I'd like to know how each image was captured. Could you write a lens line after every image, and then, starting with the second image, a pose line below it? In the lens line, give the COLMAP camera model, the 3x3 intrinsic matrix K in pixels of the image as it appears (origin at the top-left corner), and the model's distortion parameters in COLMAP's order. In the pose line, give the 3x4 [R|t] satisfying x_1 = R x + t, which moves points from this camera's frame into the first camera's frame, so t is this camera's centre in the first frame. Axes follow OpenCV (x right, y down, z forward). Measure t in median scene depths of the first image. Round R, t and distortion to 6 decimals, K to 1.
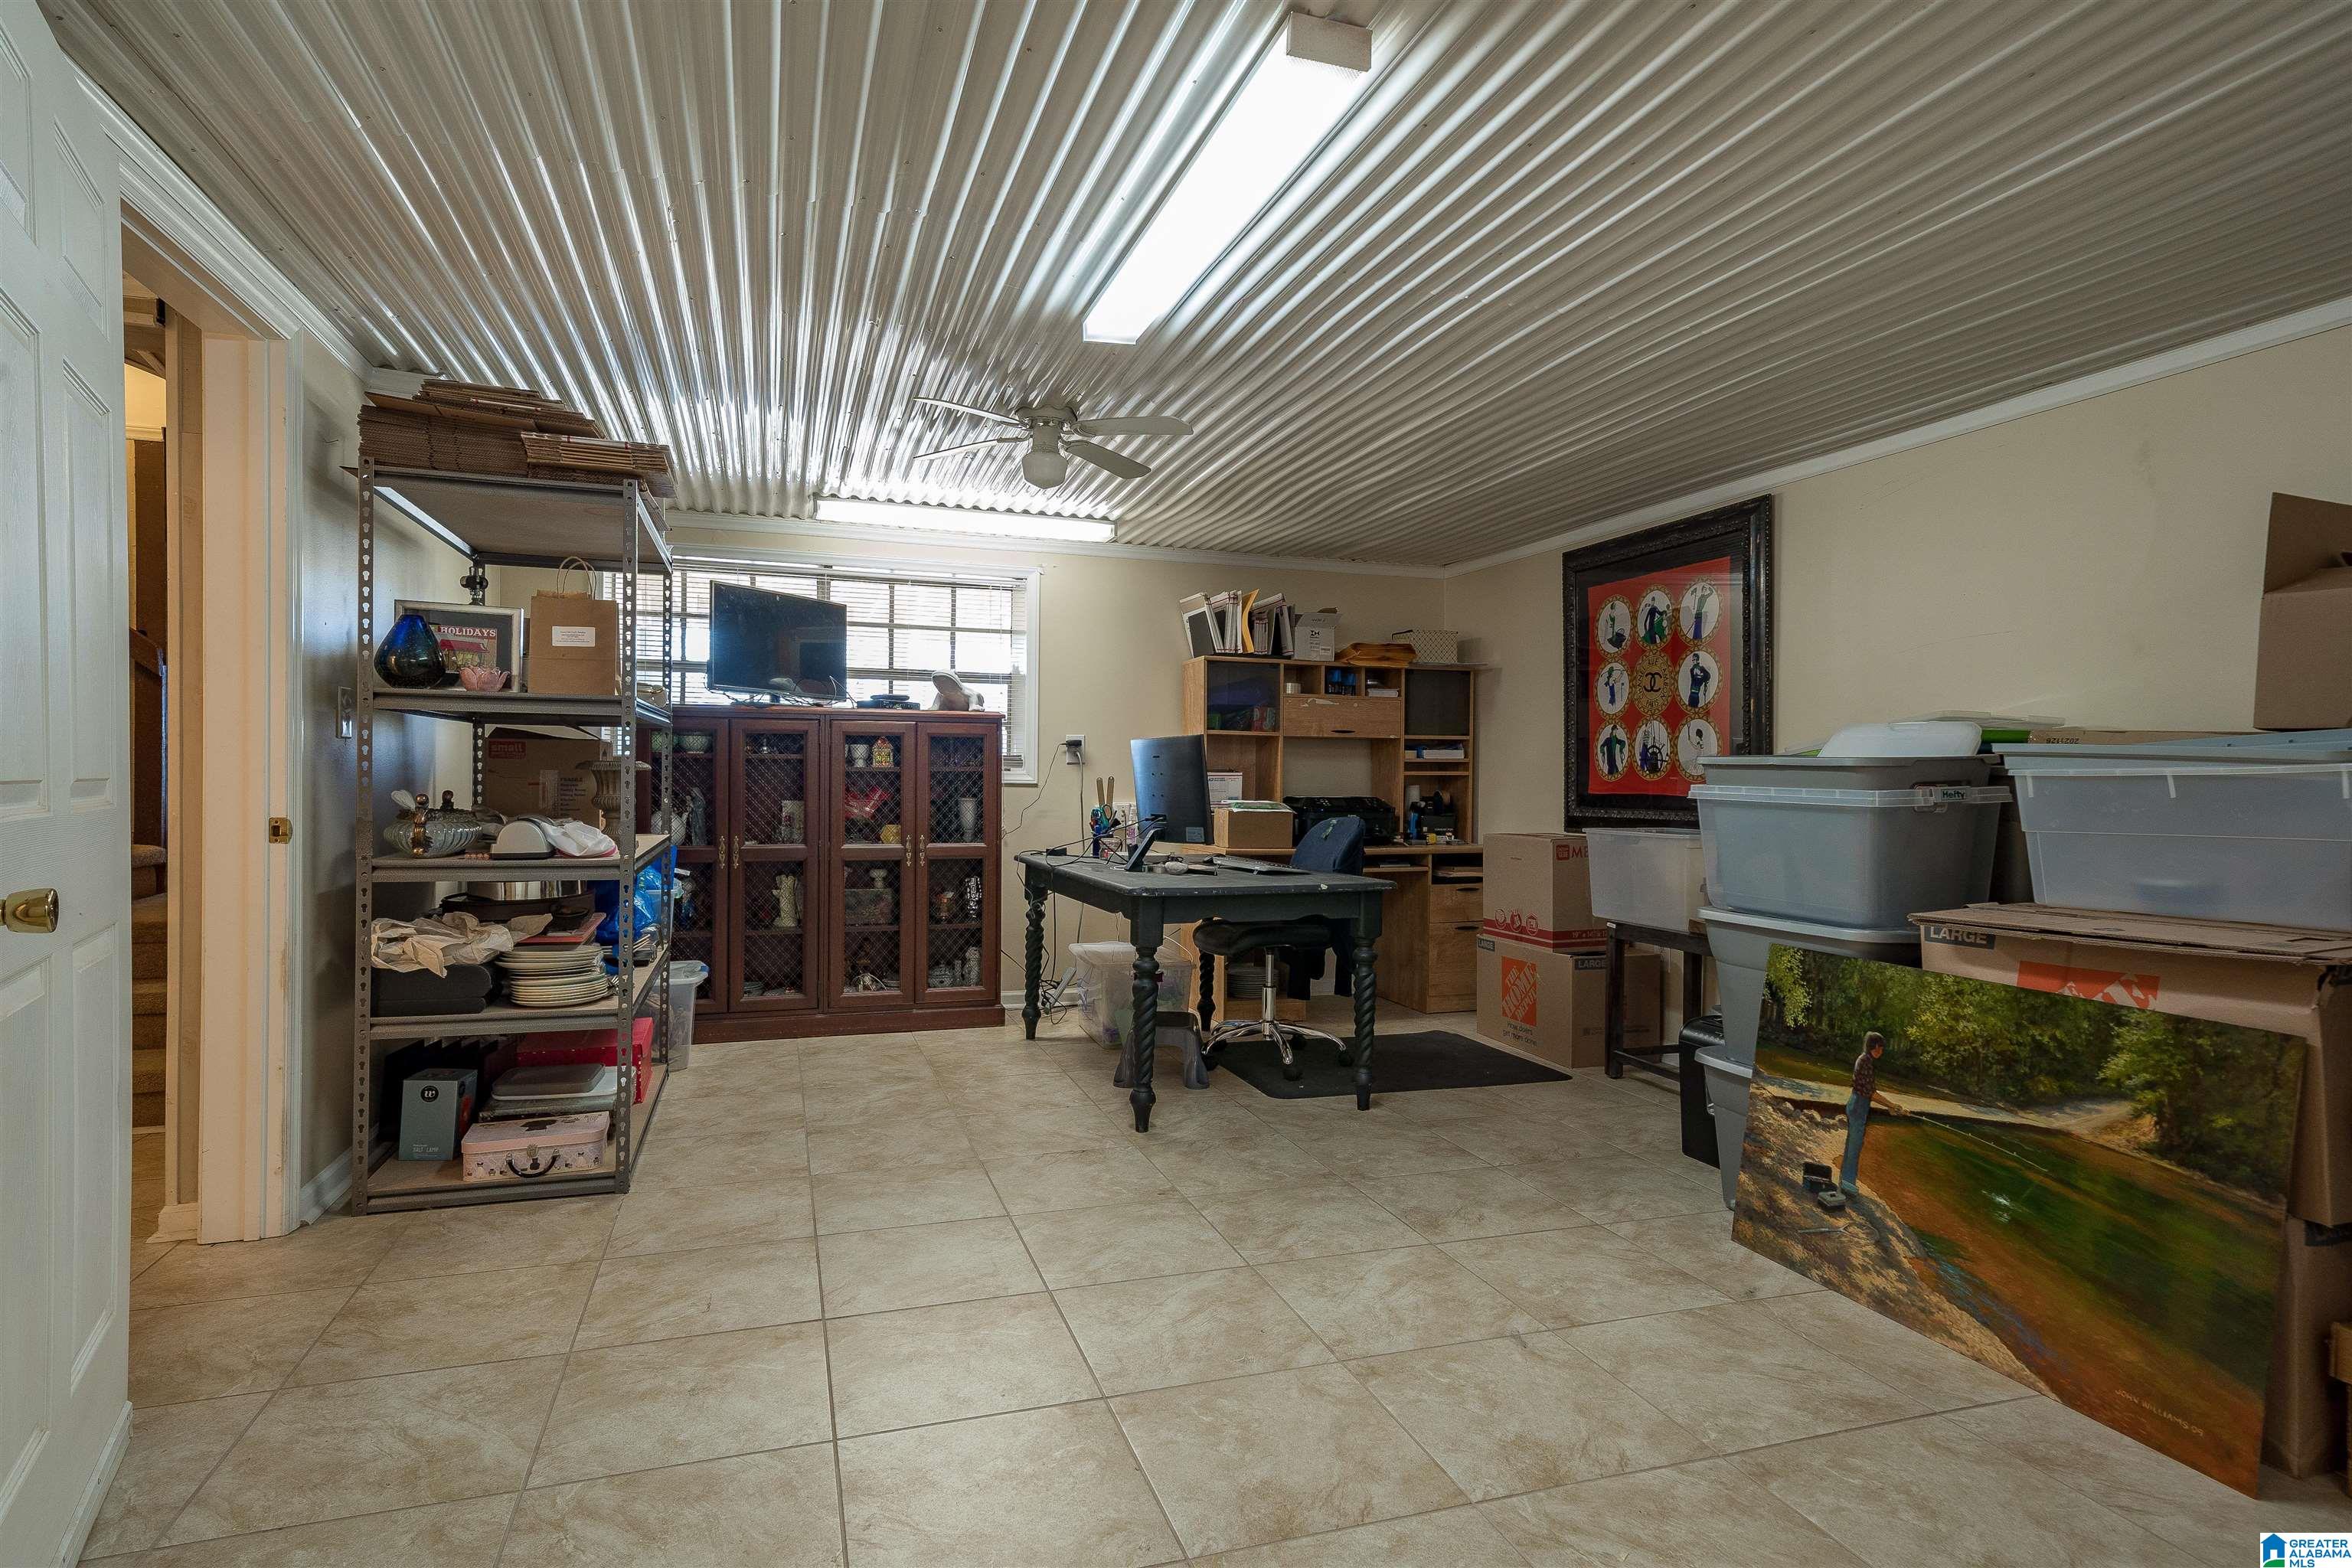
lens RADIAL K [[1216.5, 0, 1159.4], [0, 1216.5, 777.7], [0, 0, 1]] dist [-0.003840, 0.000141]
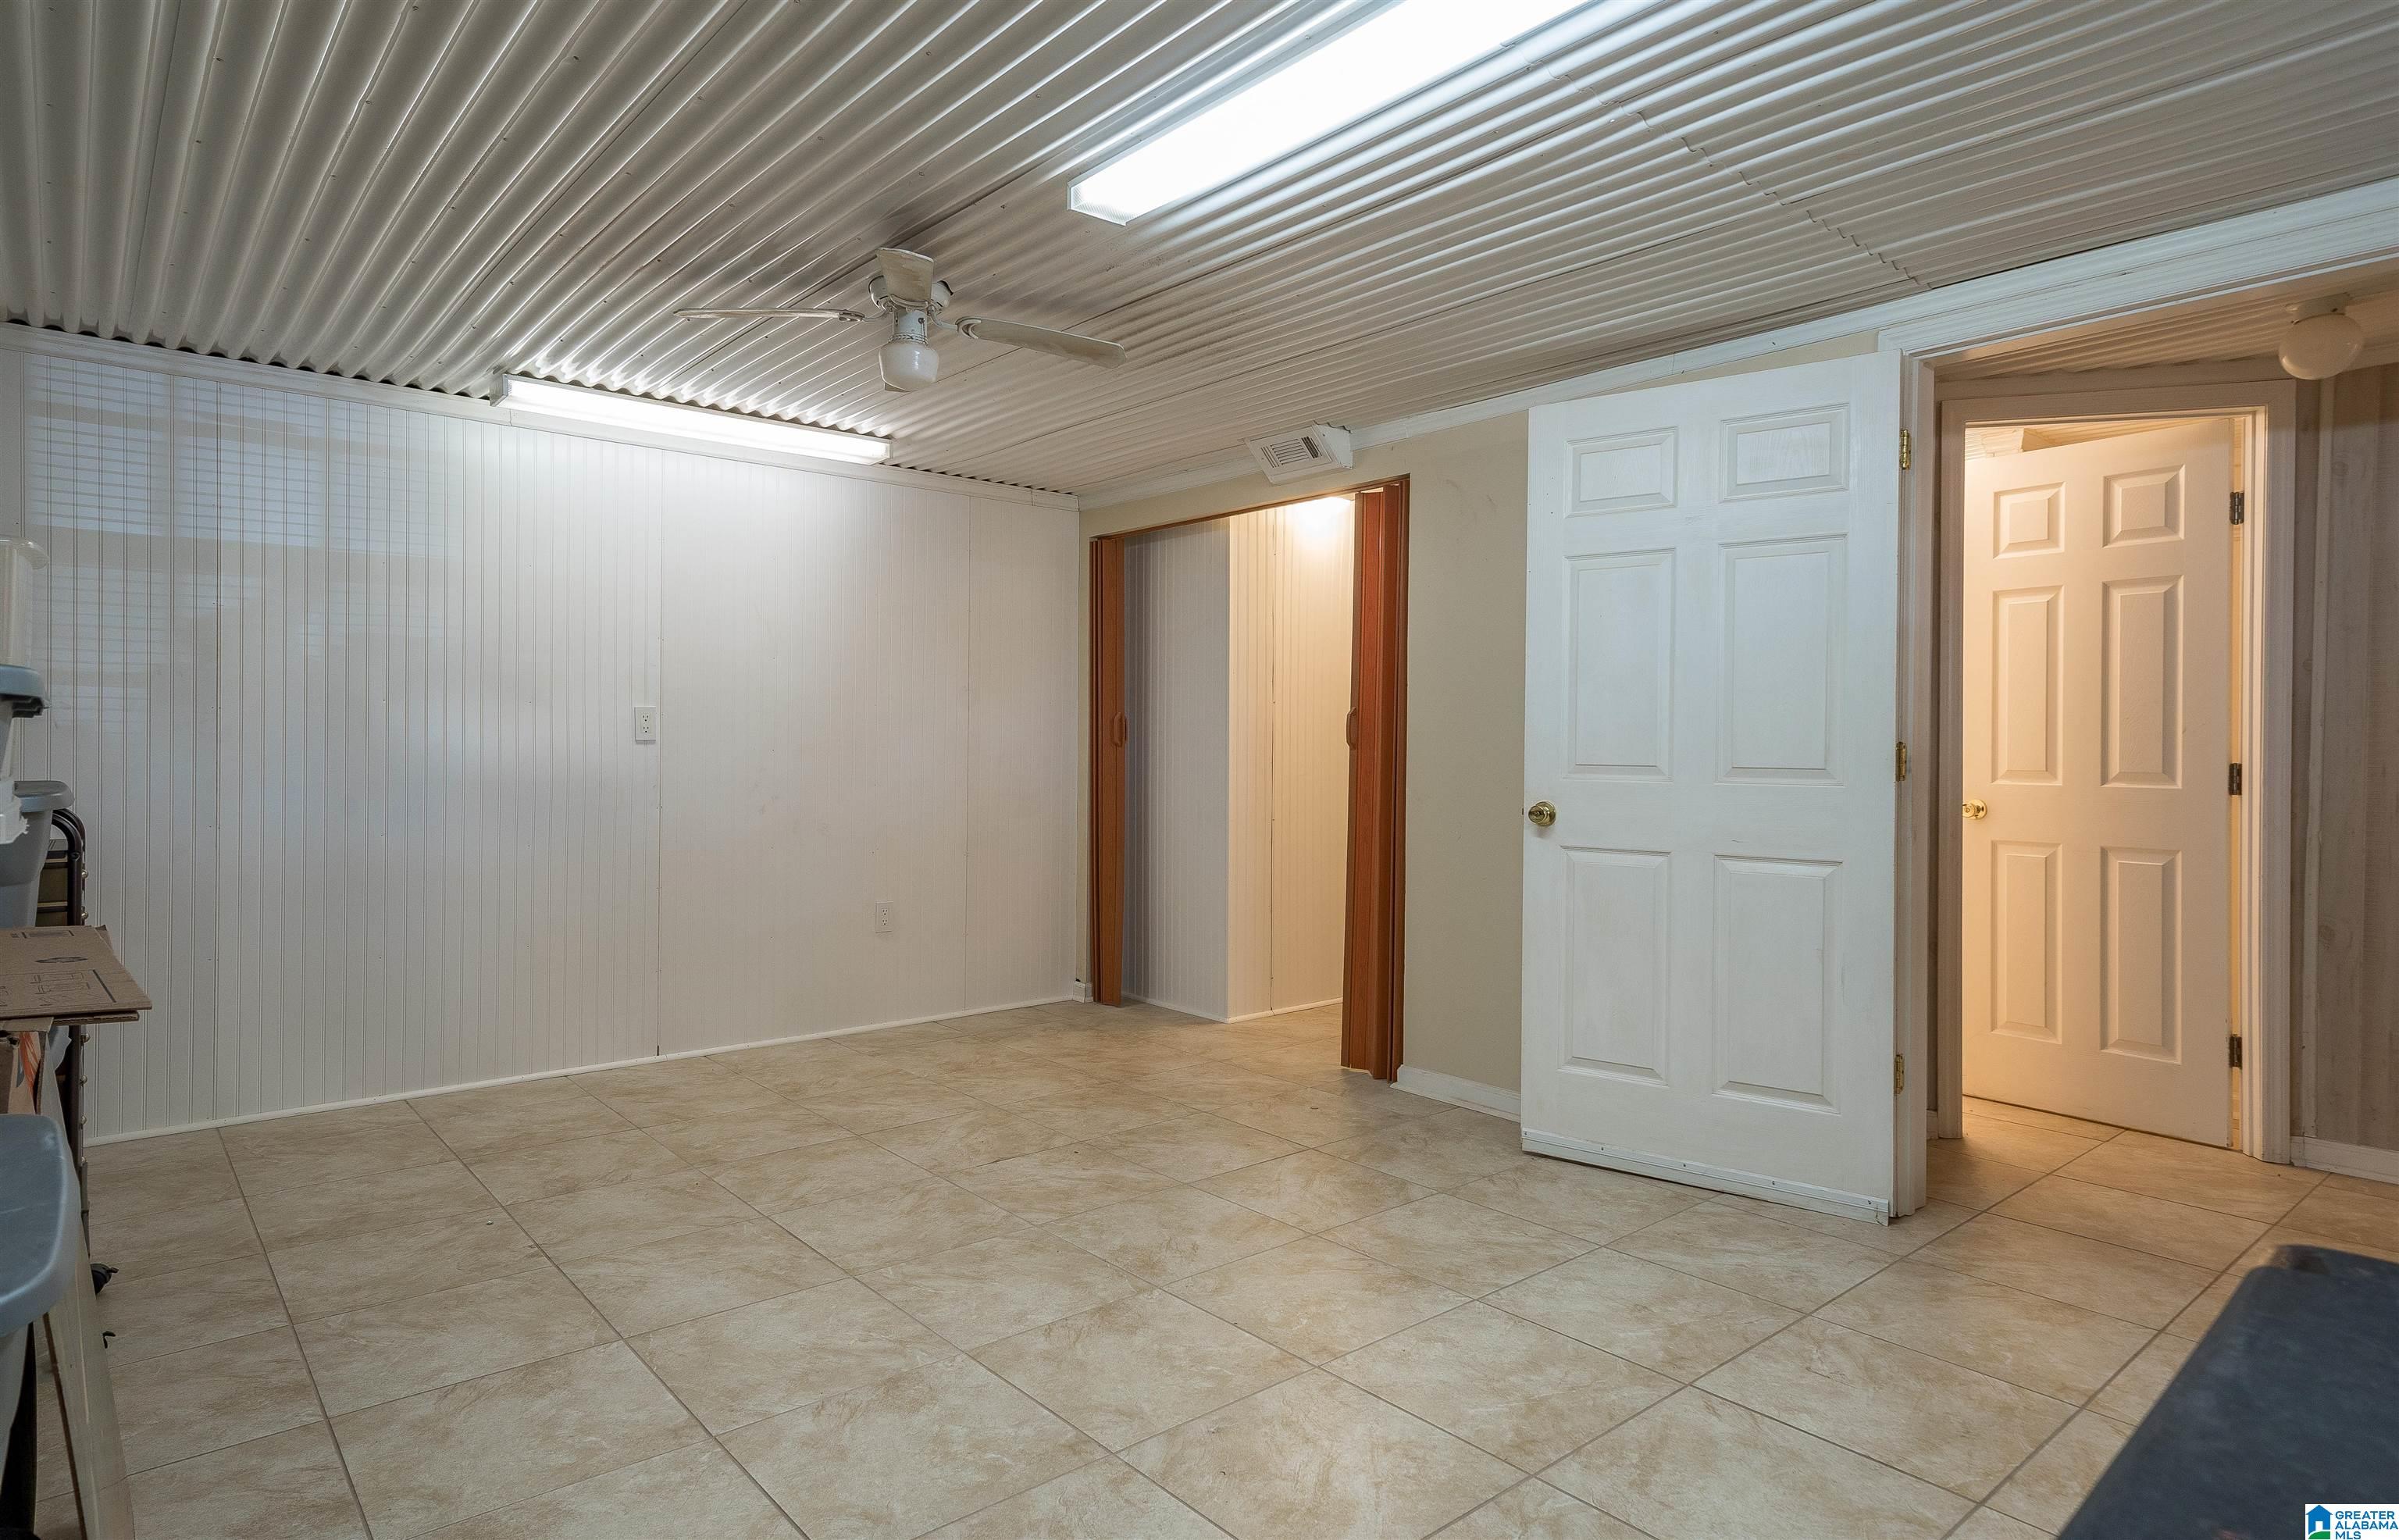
lens RADIAL K [[1330.6, 0, 1187.1], [0, 1330.6, 759.6], [0, 0, 1]] dist [0.003409, 0.000249]
pose [[-0.923221, -0.012619, -0.384062, 0.520178], [-0.017816, 0.999792, 0.009975, -0.009333], [0.383856, 0.016051, -0.923253, 2.099076]]
